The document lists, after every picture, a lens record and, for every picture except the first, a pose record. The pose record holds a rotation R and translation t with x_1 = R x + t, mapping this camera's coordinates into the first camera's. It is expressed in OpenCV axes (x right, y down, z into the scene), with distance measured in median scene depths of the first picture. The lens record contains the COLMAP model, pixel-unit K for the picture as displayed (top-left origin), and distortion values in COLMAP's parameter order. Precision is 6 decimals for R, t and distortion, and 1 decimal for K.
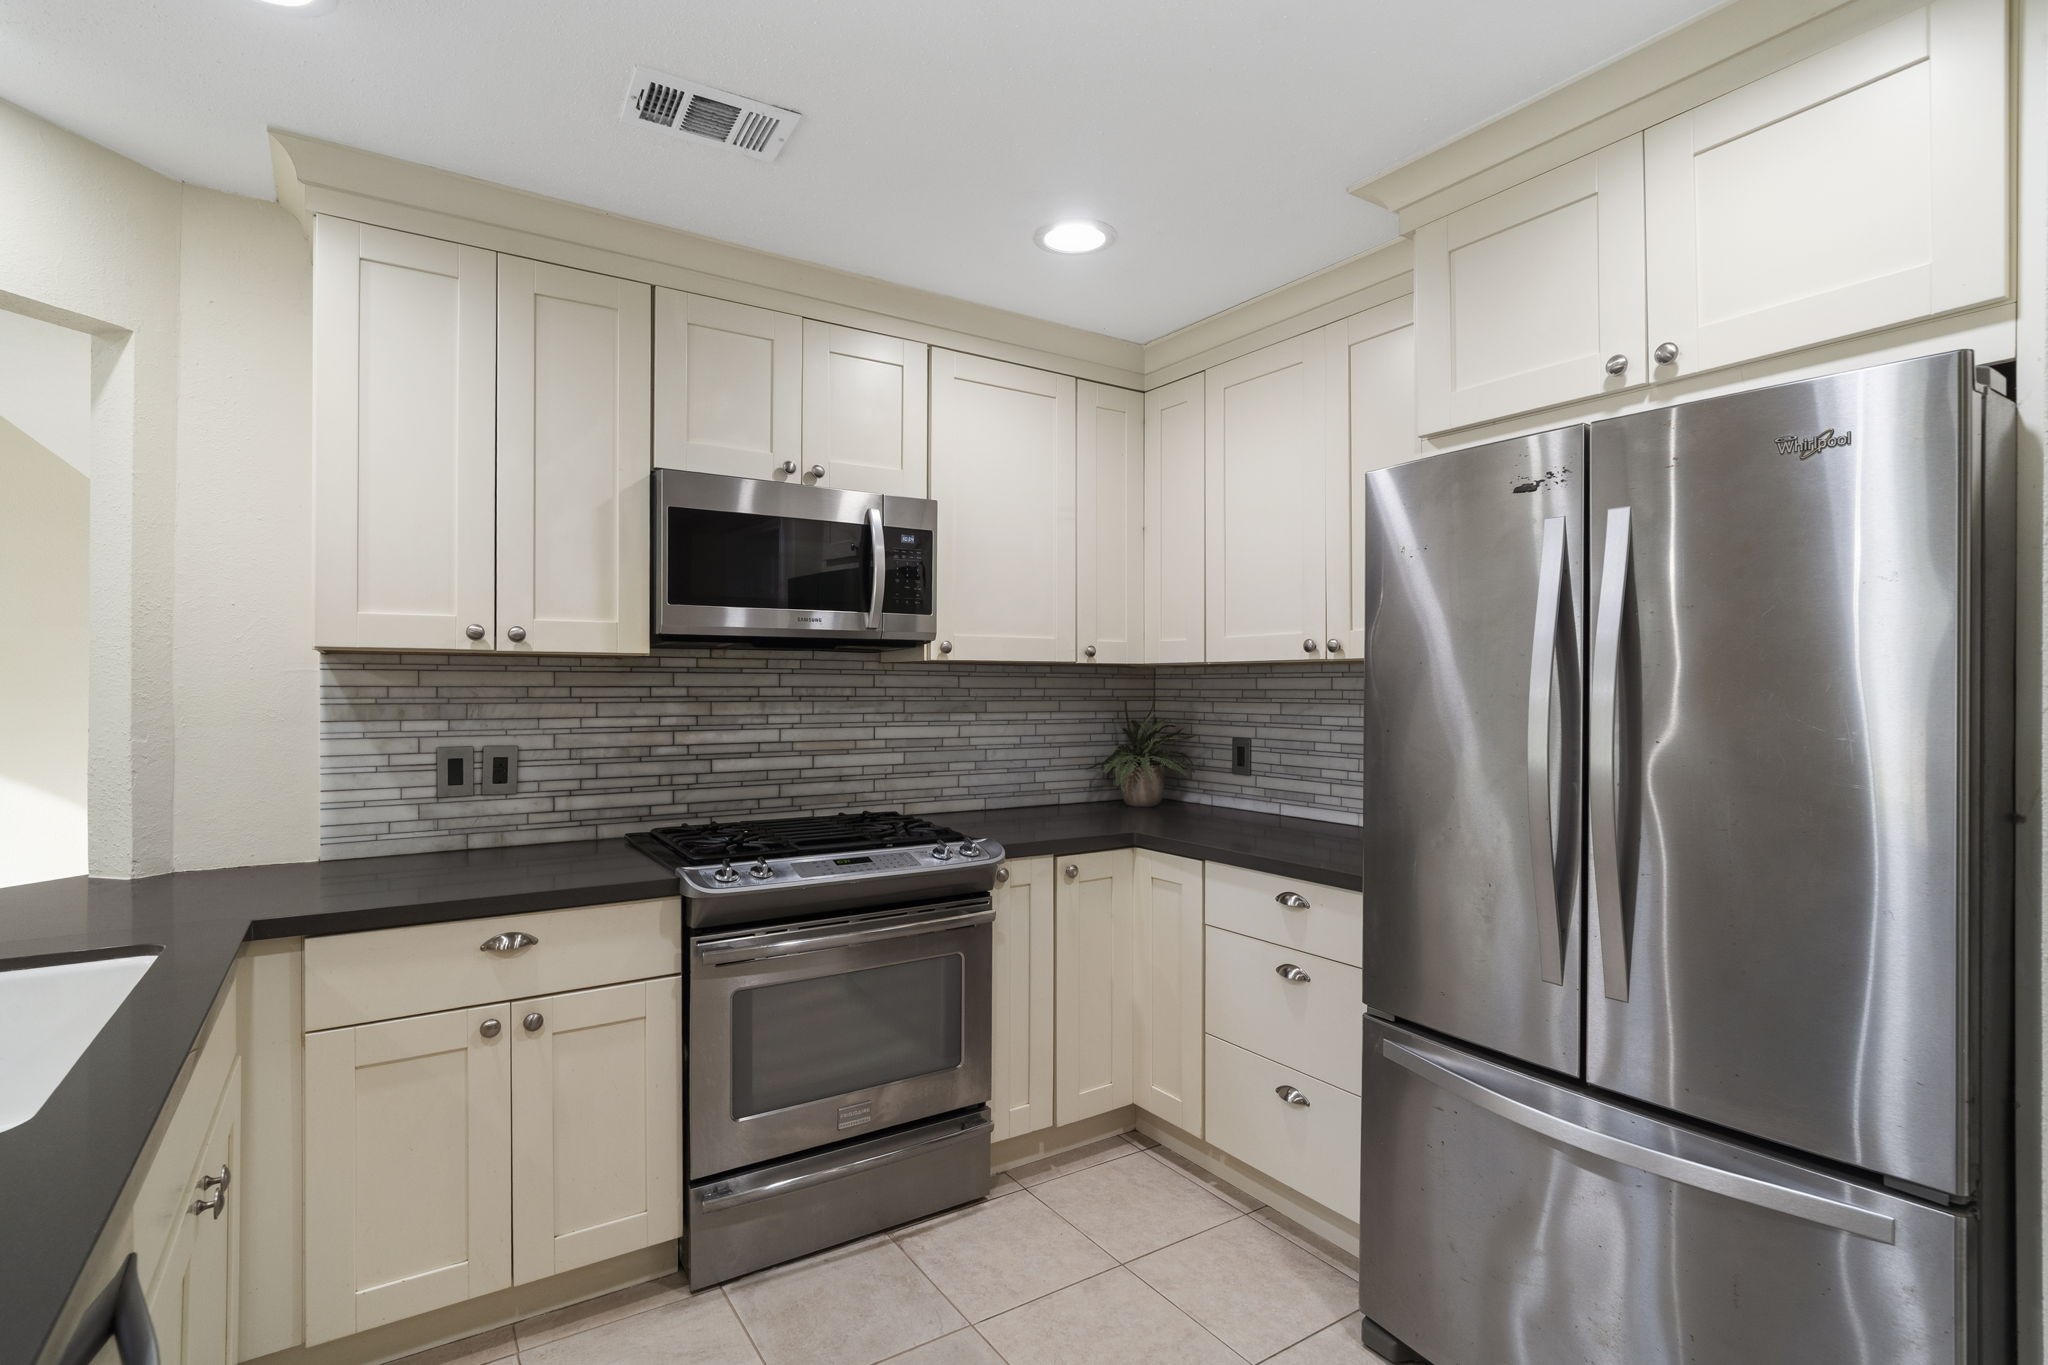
lens RADIAL K [[975.9, 0, 1010.2], [0, 975.9, 684.7], [0, 0, 1]] dist [-0.018279, 0.007261]
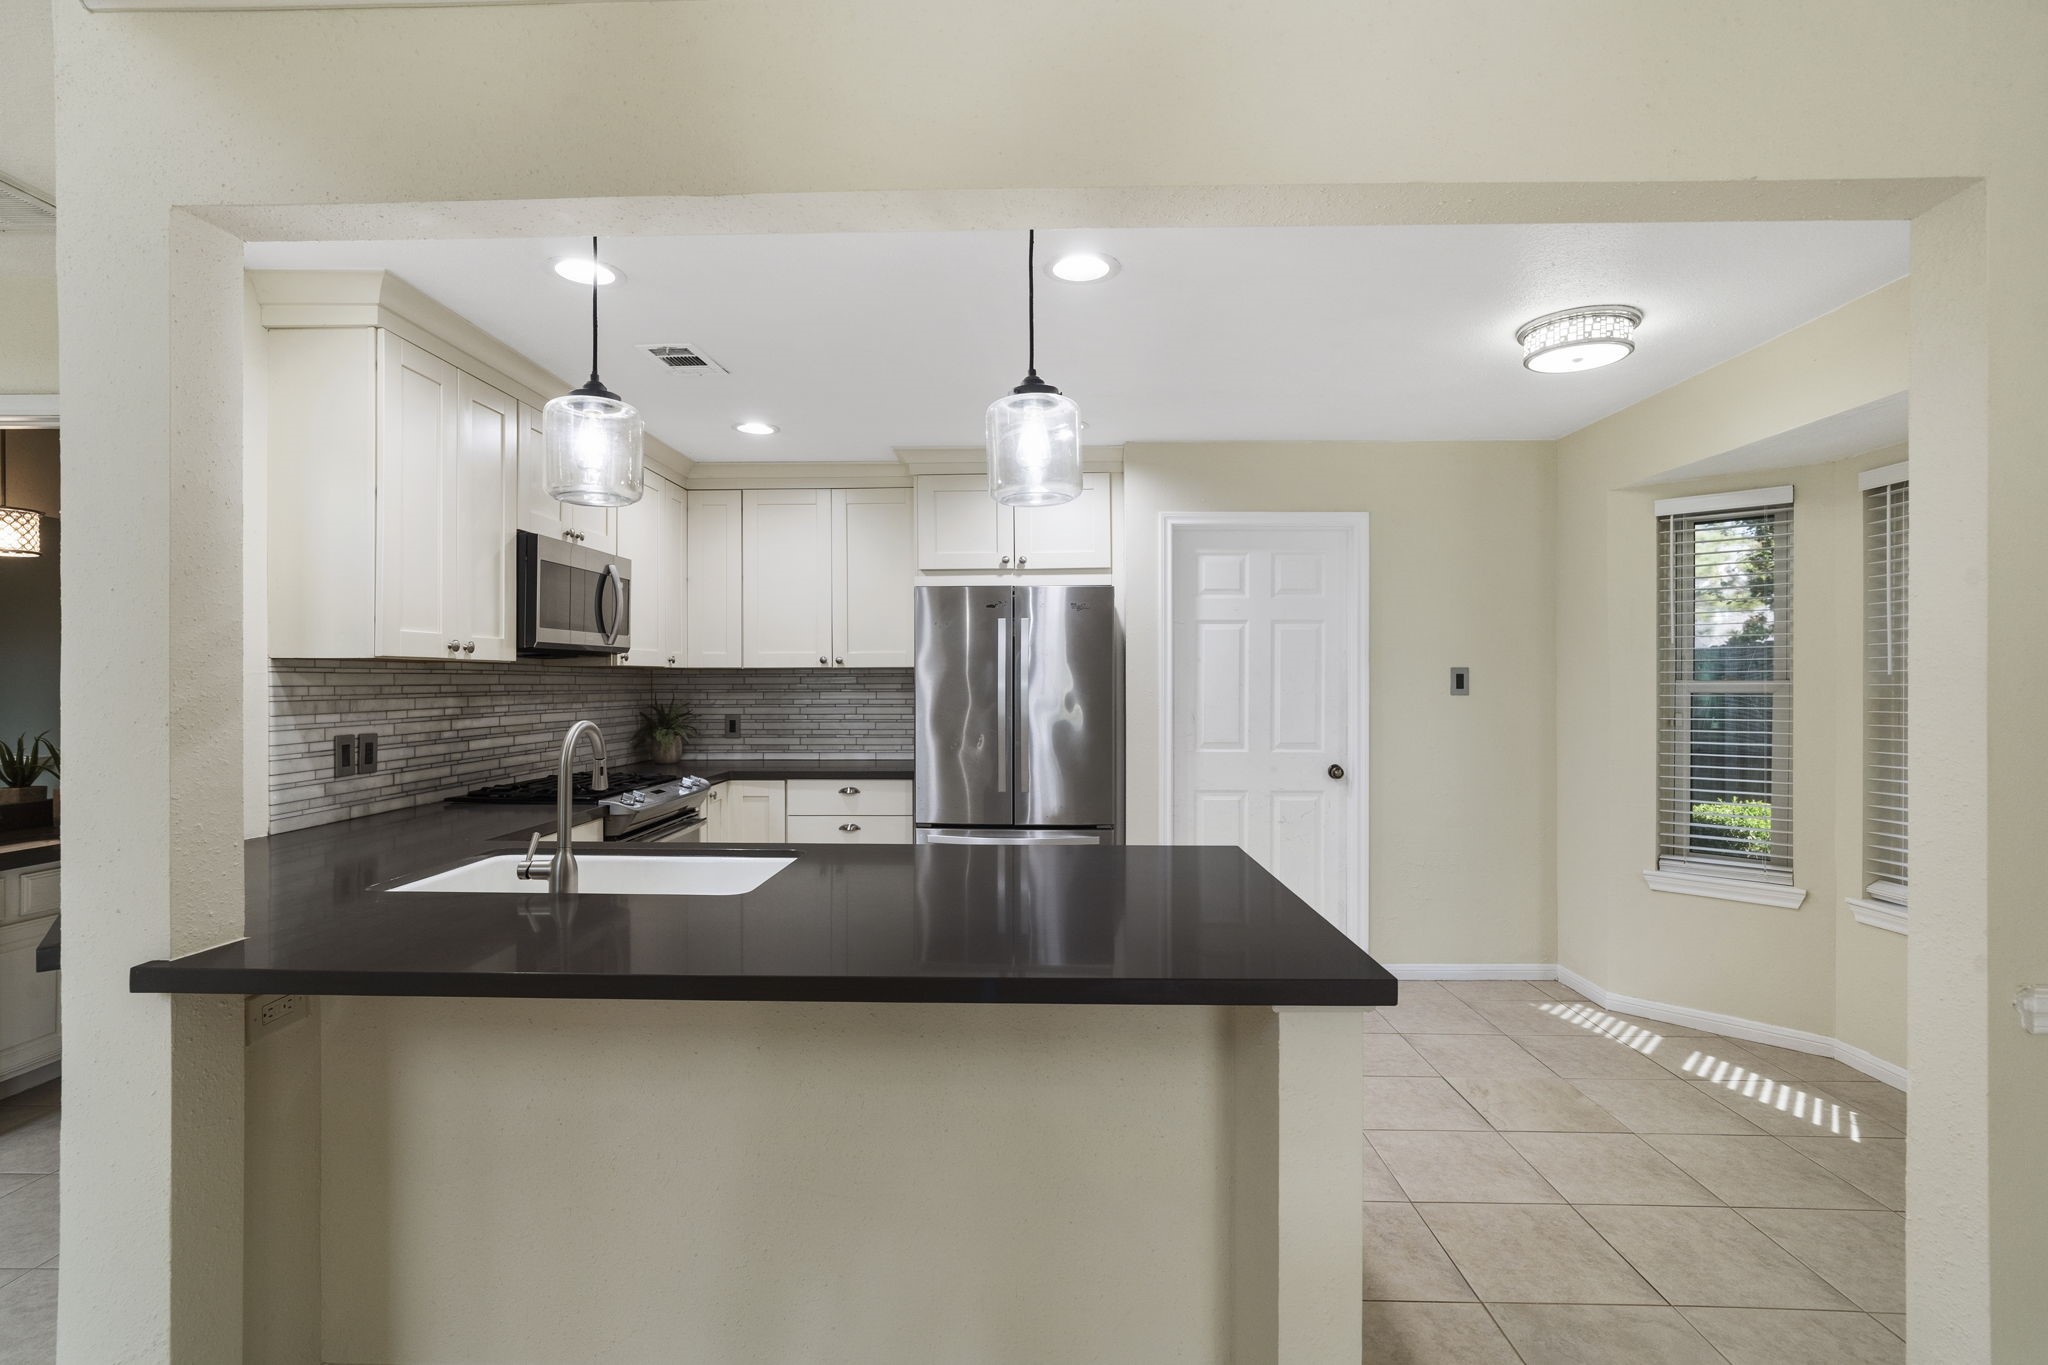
lens RADIAL K [[975.9, 0, 1013.7], [0, 975.9, 672.3], [0, 0, 1]] dist [-0.018279, 0.007261]
pose [[0.576246, 0.002534, 0.817273, -1.011495], [0.003524, 0.999978, -0.005586, -0.004869], [-0.817269, 0.006099, 0.576224, -0.364057]]
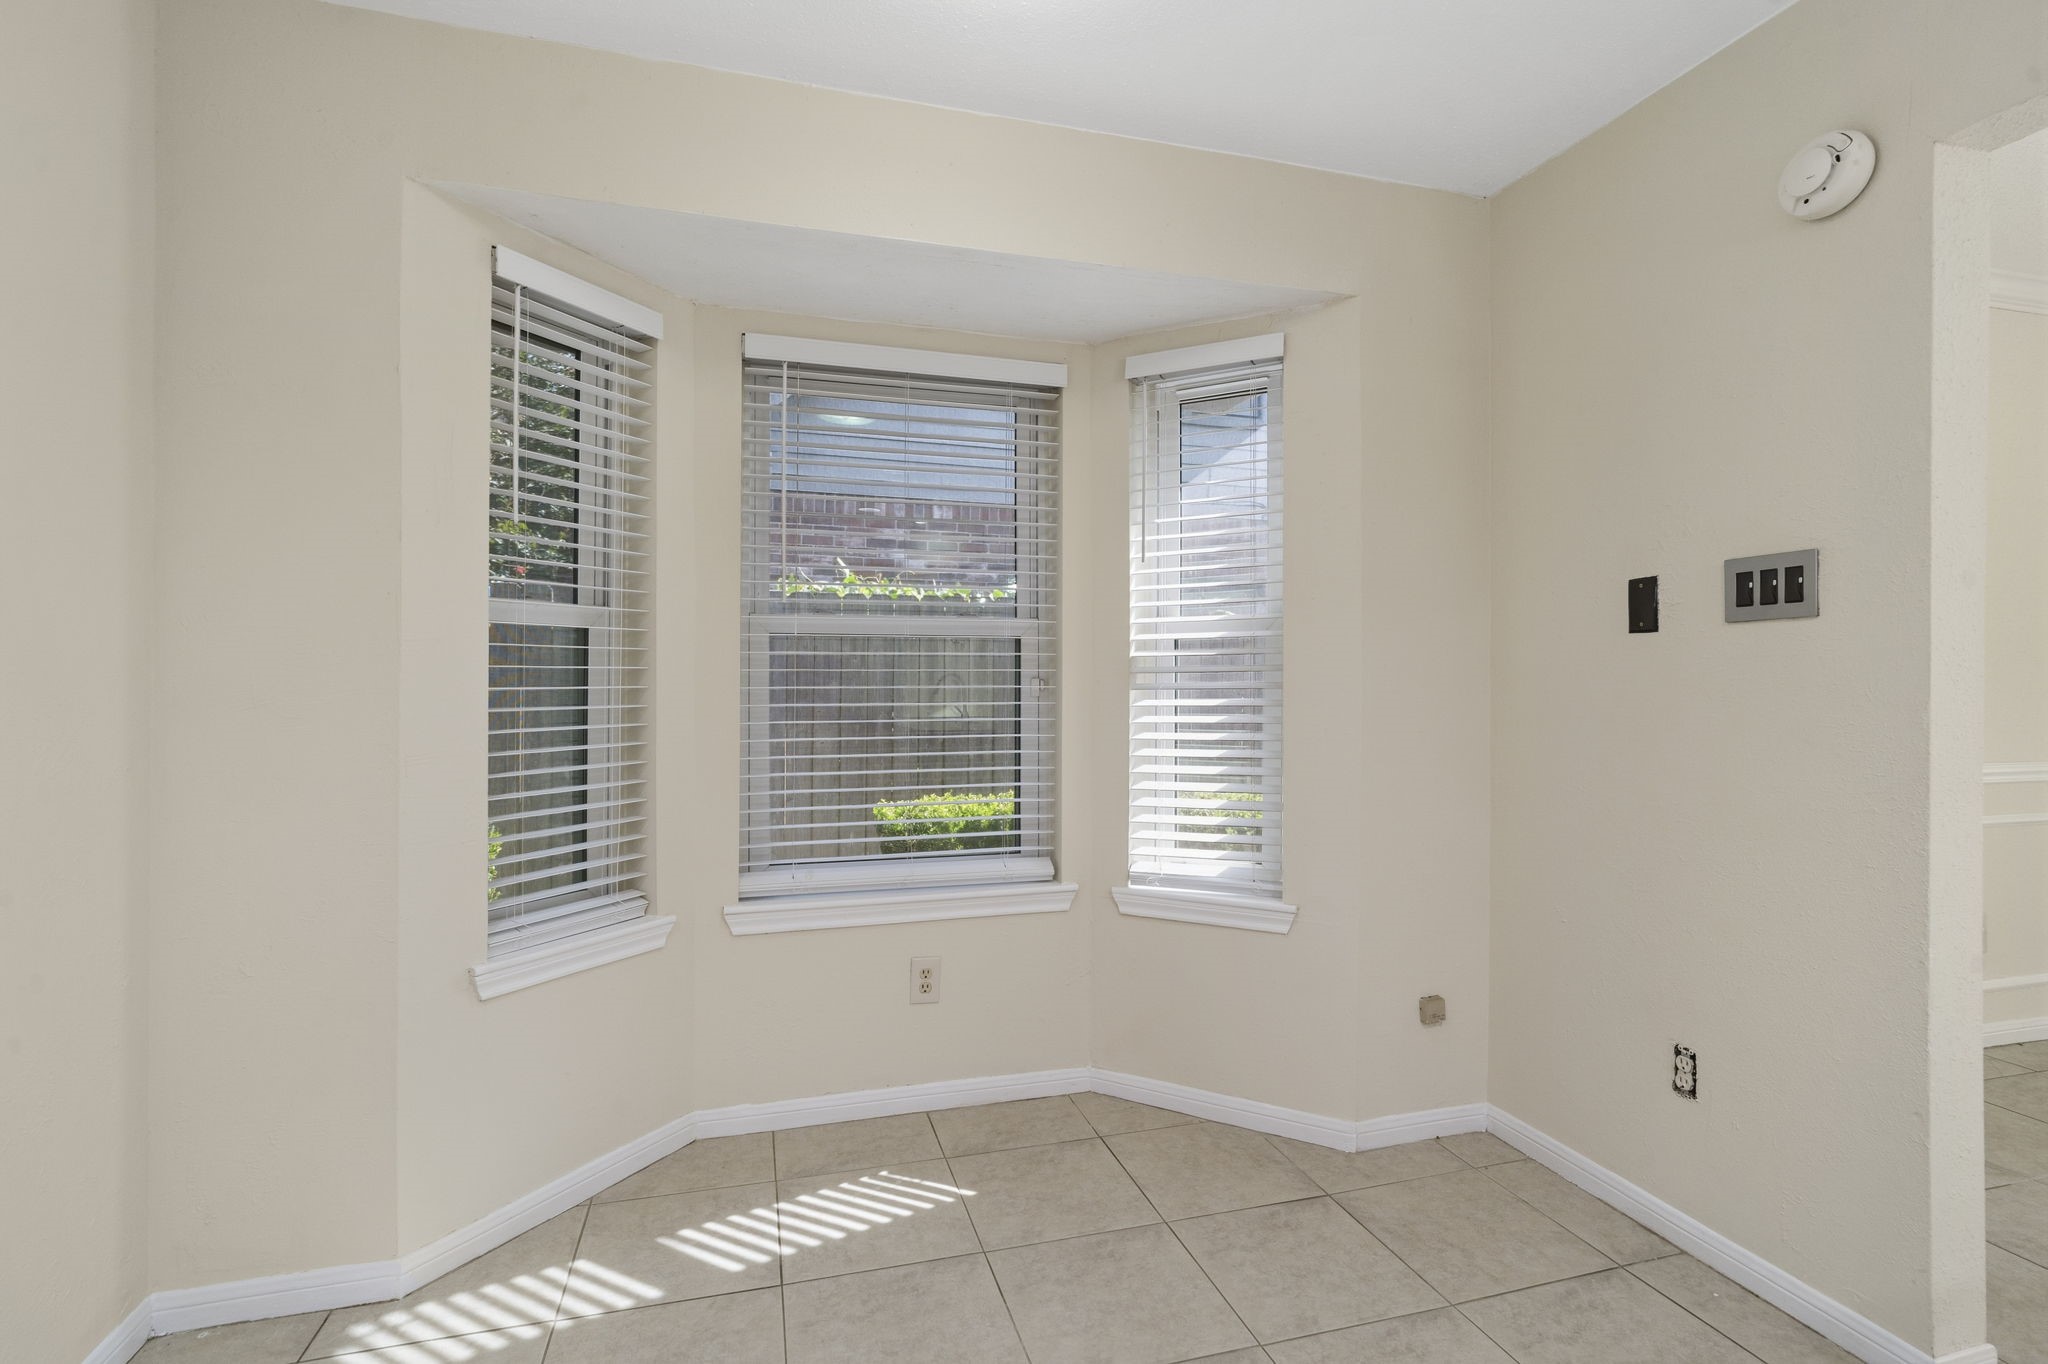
lens RADIAL K [[975.9, 0, 1009.6], [0, 975.9, 674.5], [0, 0, 1]] dist [-0.018279, 0.007261]
pose [[-0.952754, -0.006868, 0.303666, 0.135560], [-0.007122, 0.999975, 0.000270, 0.063389], [-0.303660, -0.001905, -0.952779, 0.290660]]
